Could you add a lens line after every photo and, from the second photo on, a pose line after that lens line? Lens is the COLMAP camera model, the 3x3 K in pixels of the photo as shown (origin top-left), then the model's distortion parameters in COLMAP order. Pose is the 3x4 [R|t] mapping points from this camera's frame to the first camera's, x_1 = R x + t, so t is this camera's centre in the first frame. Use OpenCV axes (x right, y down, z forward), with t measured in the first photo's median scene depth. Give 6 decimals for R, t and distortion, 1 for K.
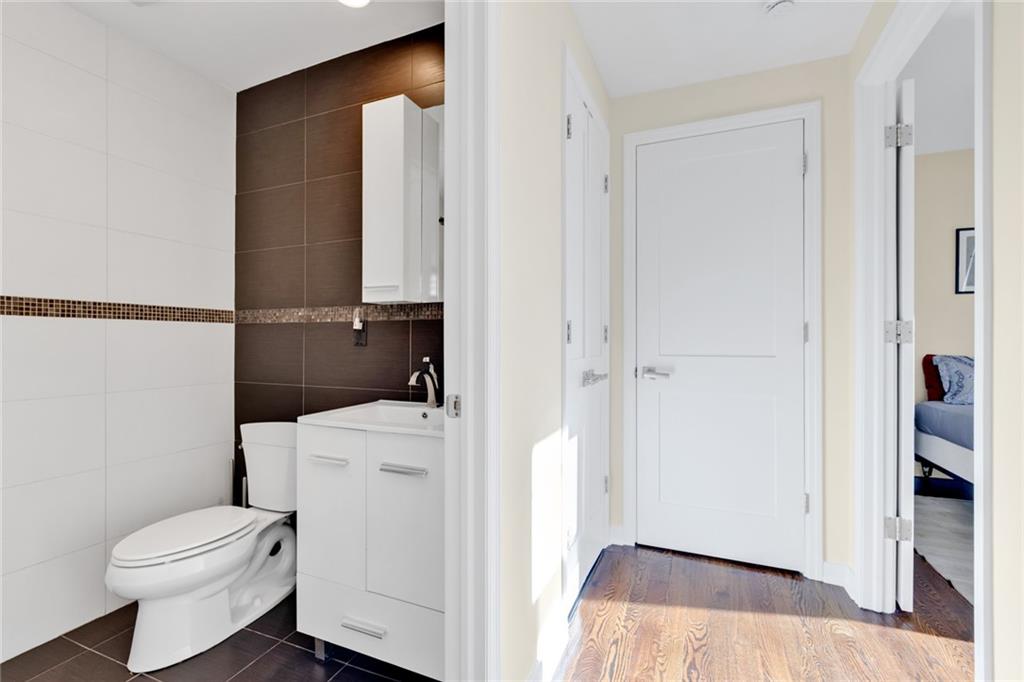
lens RADIAL K [[462.2, 0, 499.8], [0, 462.2, 344.9], [0, 0, 1]] dist [-0.002263, 0.000539]
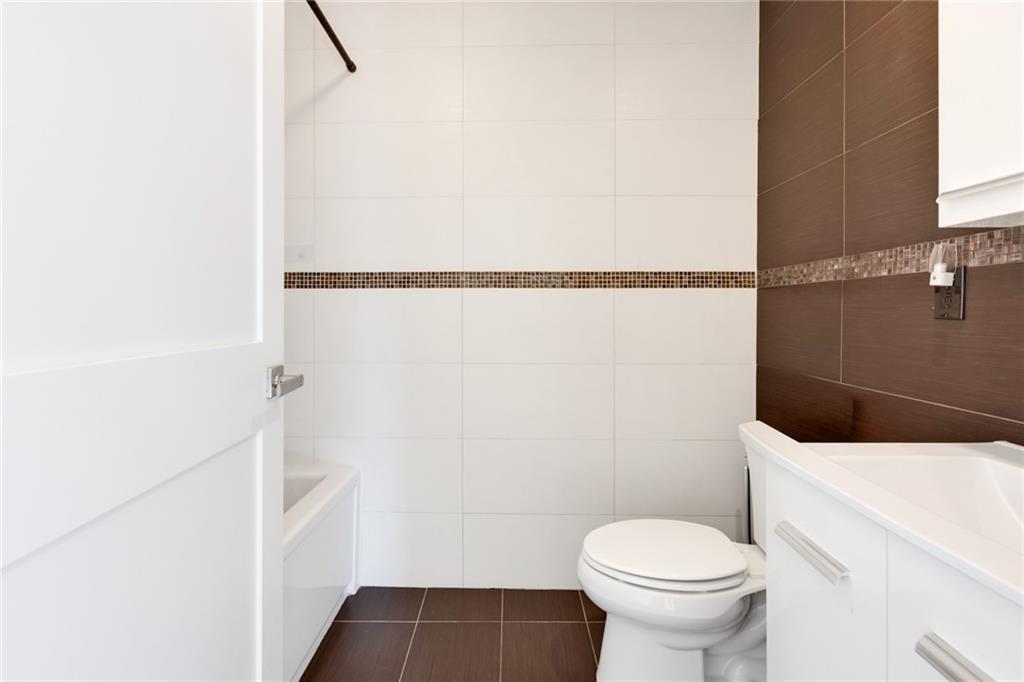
lens RADIAL K [[462.2, 0, 526.9], [0, 462.2, 316.3], [0, 0, 1]] dist [-0.002263, 0.000539]
pose [[0.404976, 0.007236, -0.914299, -0.035810], [-0.007246, 0.999963, 0.004704, -0.000721], [0.914298, 0.004720, 0.405014, 0.405741]]
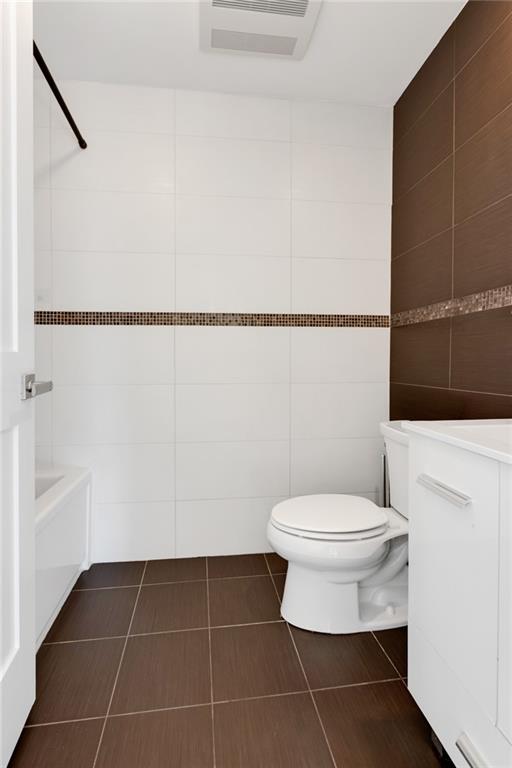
lens RADIAL K [[346.6, 0, 257.1], [0, 346.6, 370.9], [0, 0, 1]] dist [-0.002263, 0.000539]
pose [[0.519685, 0.016436, -0.854200, -0.057786], [-0.003020, 0.999844, 0.017402, 0.048316], [0.854353, -0.006464, 0.519653, 0.378342]]
